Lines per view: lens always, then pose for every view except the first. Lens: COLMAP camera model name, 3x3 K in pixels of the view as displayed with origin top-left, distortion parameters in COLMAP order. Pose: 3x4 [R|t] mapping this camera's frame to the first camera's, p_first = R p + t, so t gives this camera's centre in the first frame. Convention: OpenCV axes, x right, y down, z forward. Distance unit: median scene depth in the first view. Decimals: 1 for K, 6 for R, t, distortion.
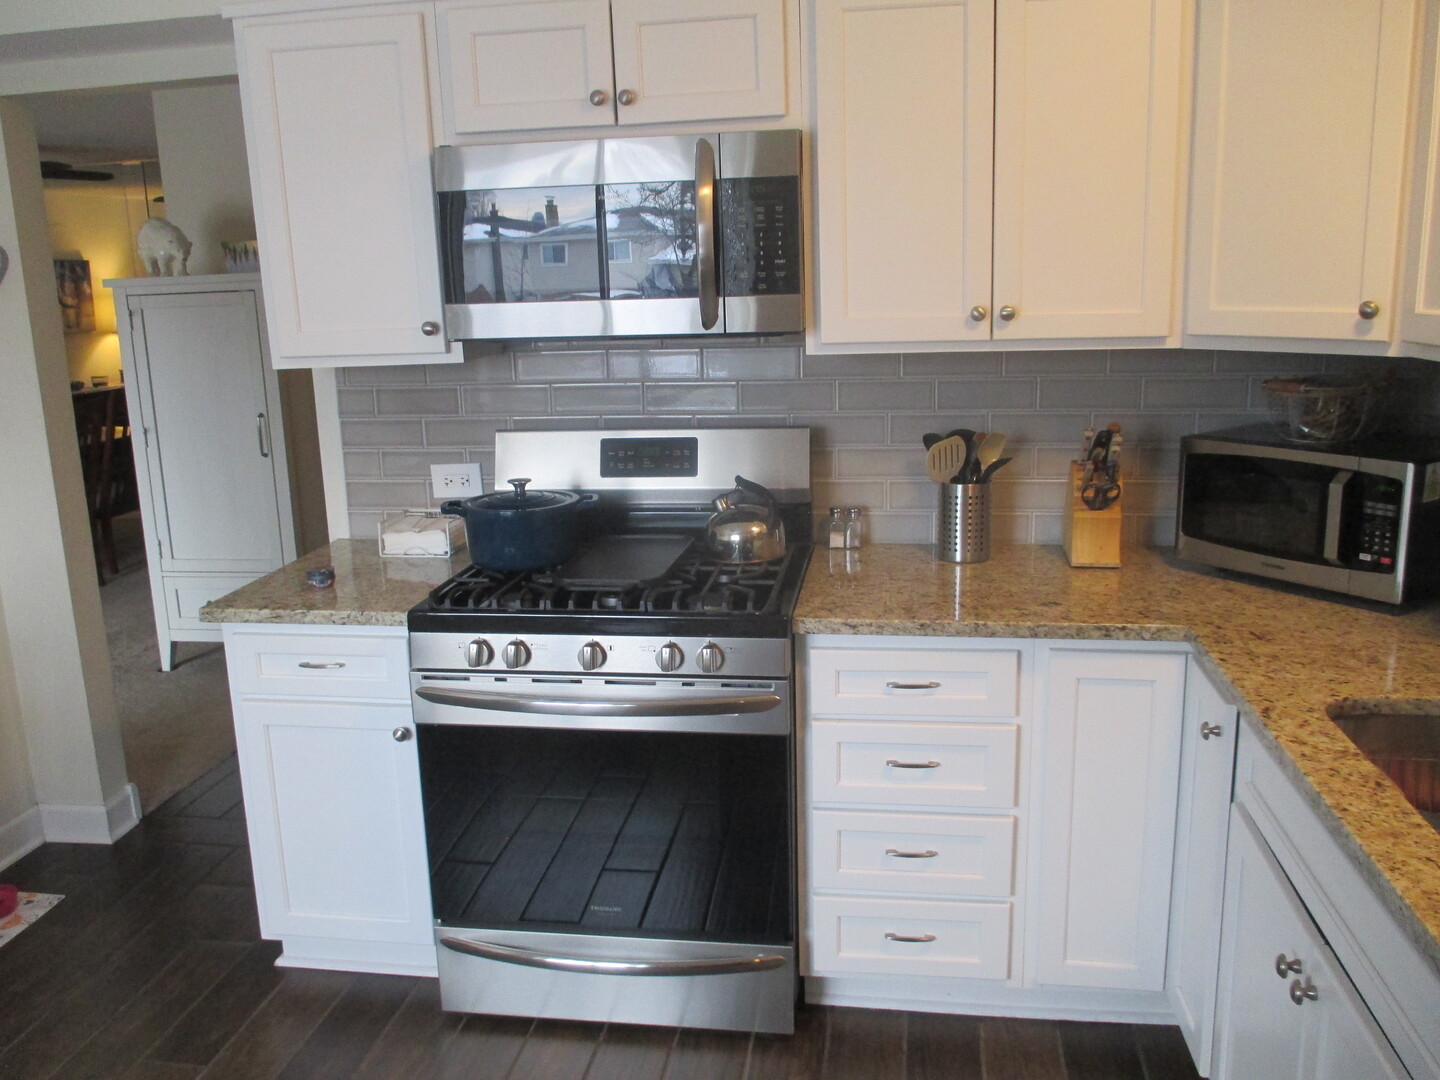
lens RADIAL K [[1191.6, 0, 716.5], [0, 1191.6, 532.5], [0, 0, 1]] dist [-0.036772, 0.001744]
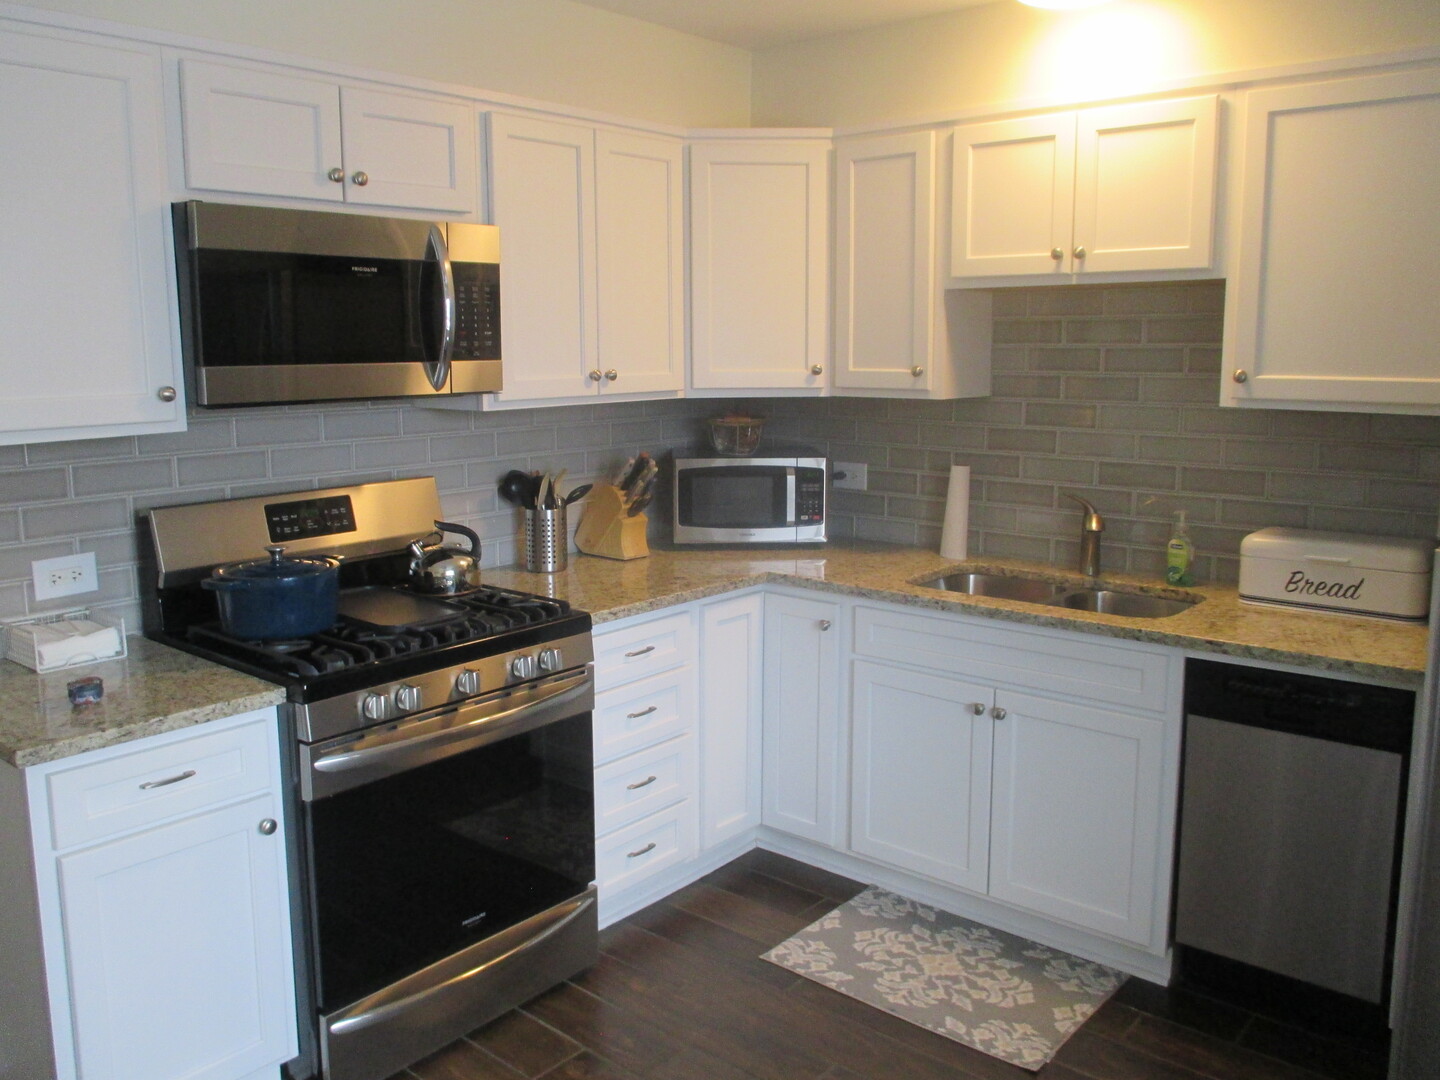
lens RADIAL K [[1191.6, 0, 716.5], [0, 1191.6, 532.5], [0, 0, 1]] dist [-0.036772, 0.001744]
pose [[0.528656, -0.111577, 0.841471, -0.841973], [0.169068, 0.985302, 0.024431, -0.019469], [-0.831829, 0.129350, 0.539749, 0.183887]]
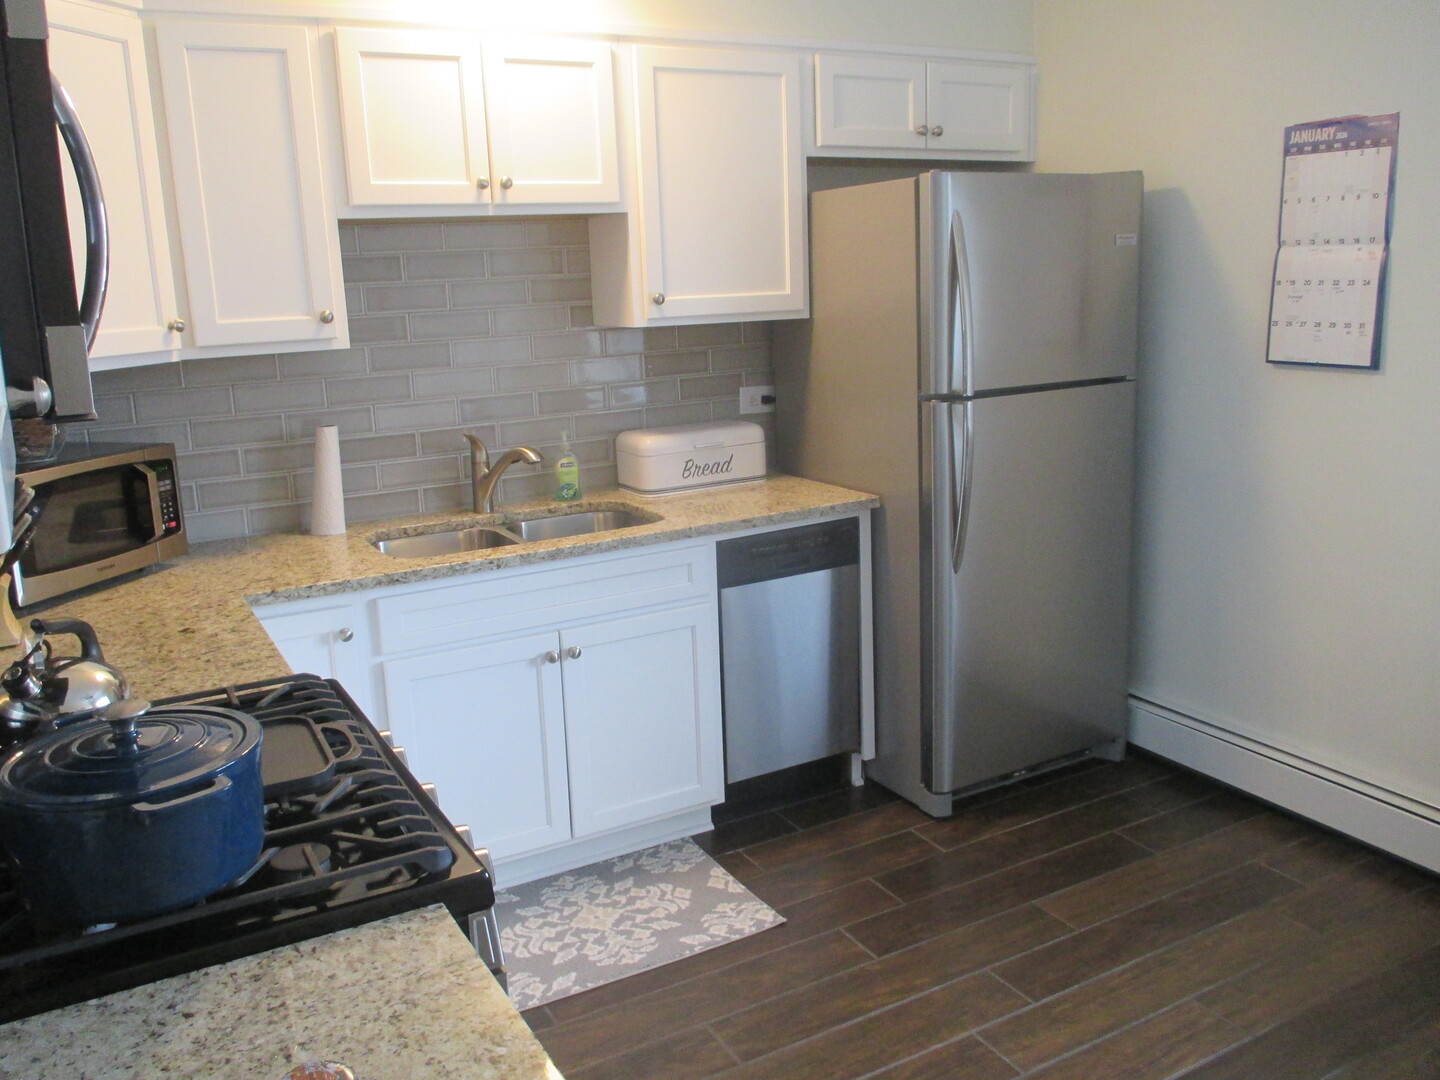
lens RADIAL K [[1191.6, 0, 716.5], [0, 1191.6, 532.5], [0, 0, 1]] dist [-0.036772, 0.001744]
pose [[-0.613423, -0.123090, 0.780103, -0.698328], [0.216655, 0.923655, 0.316104, -0.216772], [-0.759456, 0.362918, -0.539924, 1.110199]]
